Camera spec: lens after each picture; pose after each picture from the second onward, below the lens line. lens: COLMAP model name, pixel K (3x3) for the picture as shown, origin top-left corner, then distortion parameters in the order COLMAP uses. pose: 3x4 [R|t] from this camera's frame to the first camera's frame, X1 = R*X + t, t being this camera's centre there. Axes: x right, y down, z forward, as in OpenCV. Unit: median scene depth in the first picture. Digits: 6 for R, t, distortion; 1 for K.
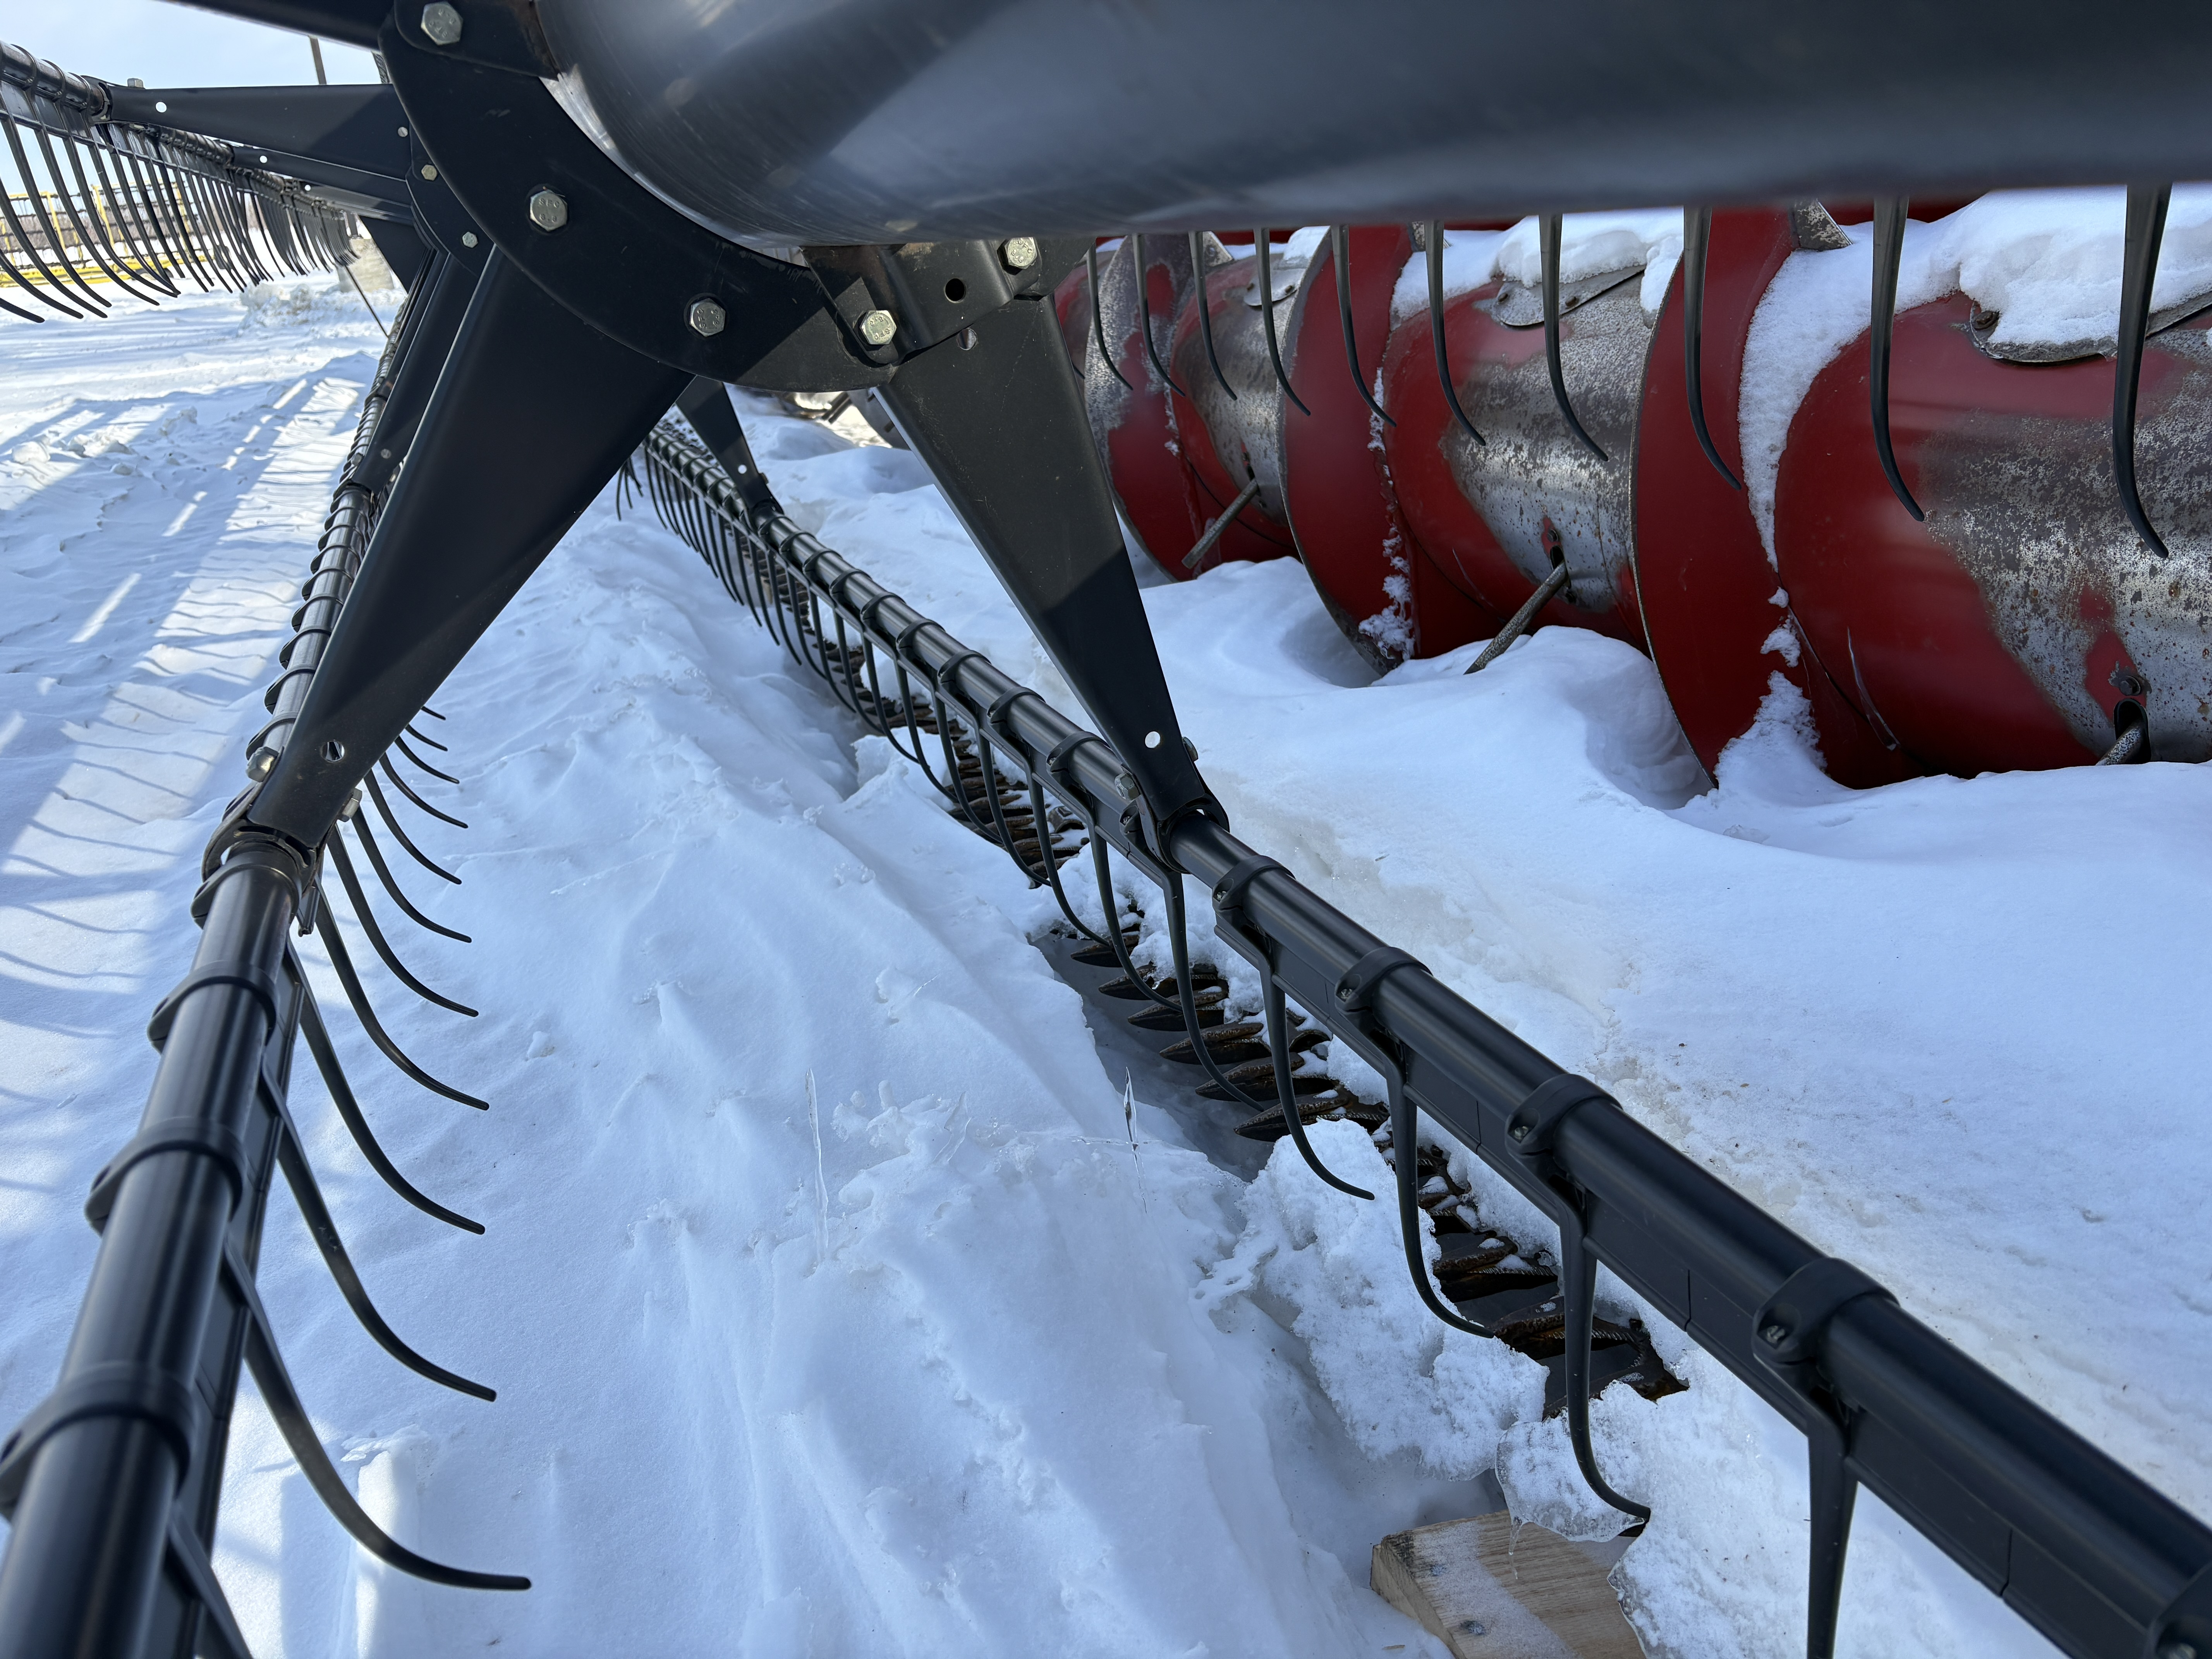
lens RADIAL K [[1673.8, 0, 1106.0], [0, 1673.8, 829.5], [0, 0, 1]] dist [-0.008502, -0.006121]
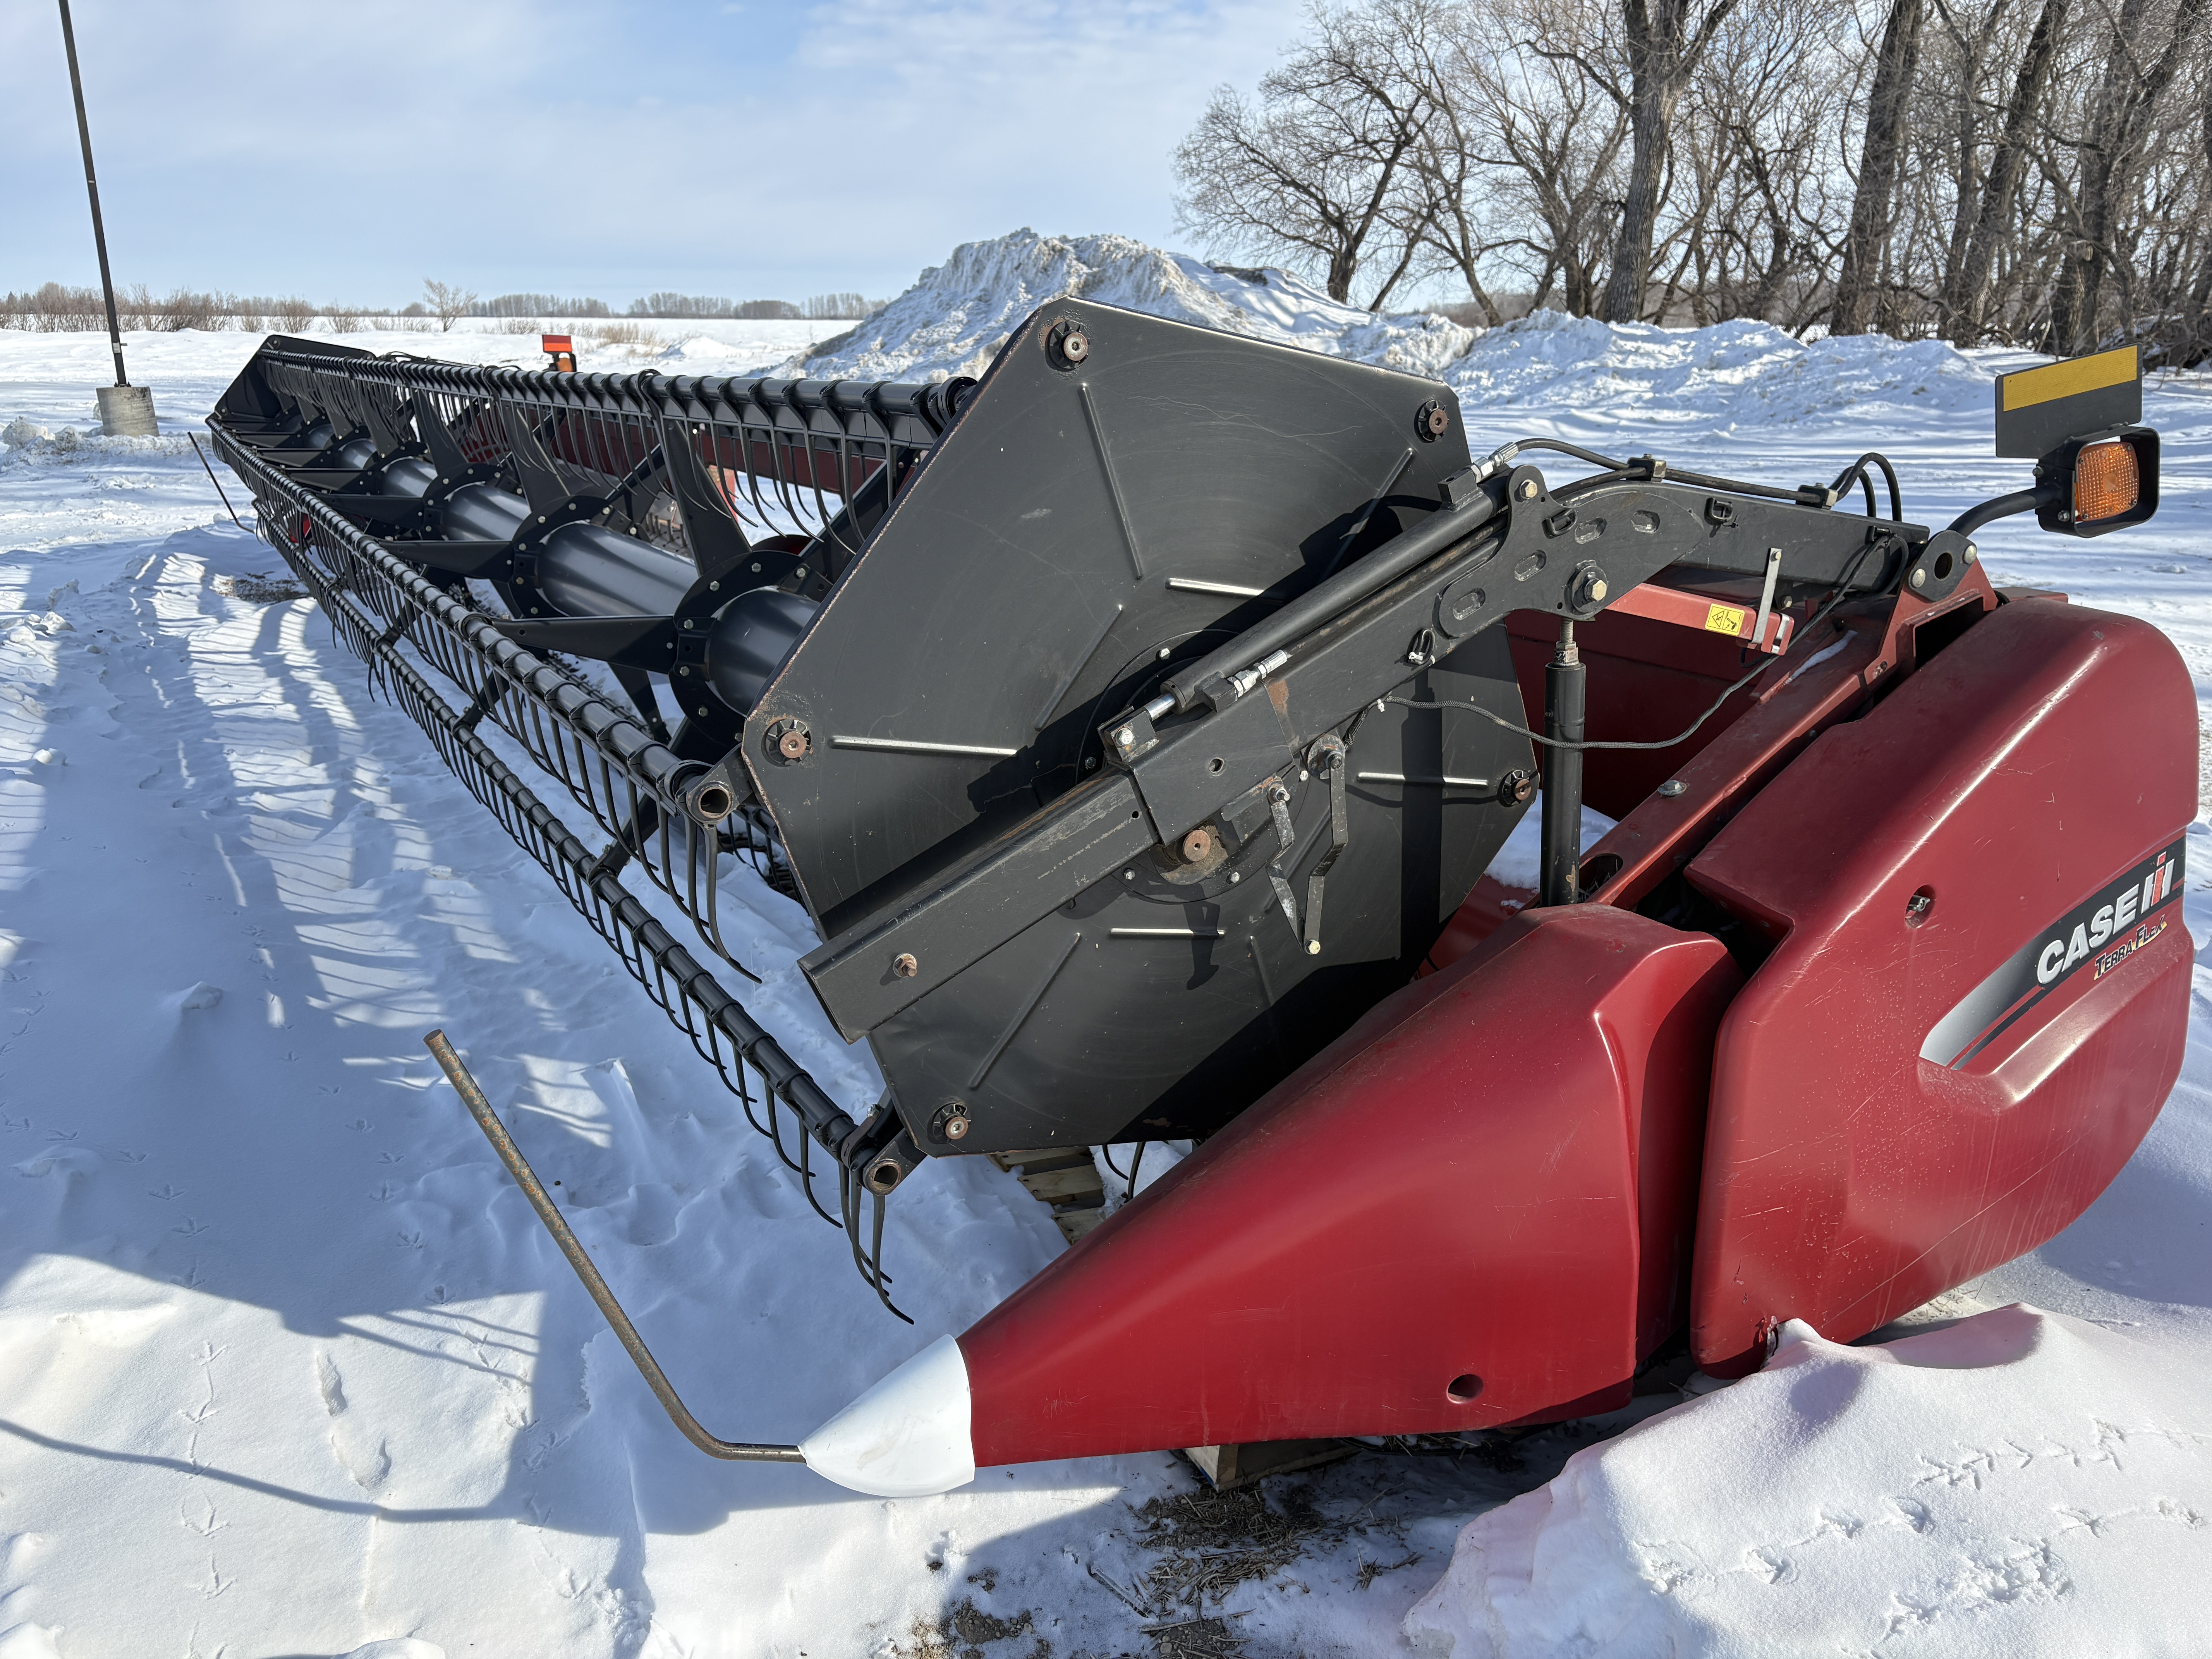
lens RADIAL K [[1673.8, 0, 1106.0], [0, 1673.8, 829.5], [0, 0, 1]] dist [-0.008502, -0.006121]
pose [[0.984711, 0.001244, 0.174194, -0.005630], [0.009433, 0.998126, -0.060457, 0.010797], [-0.173943, 0.061176, 0.982854, -0.262334]]
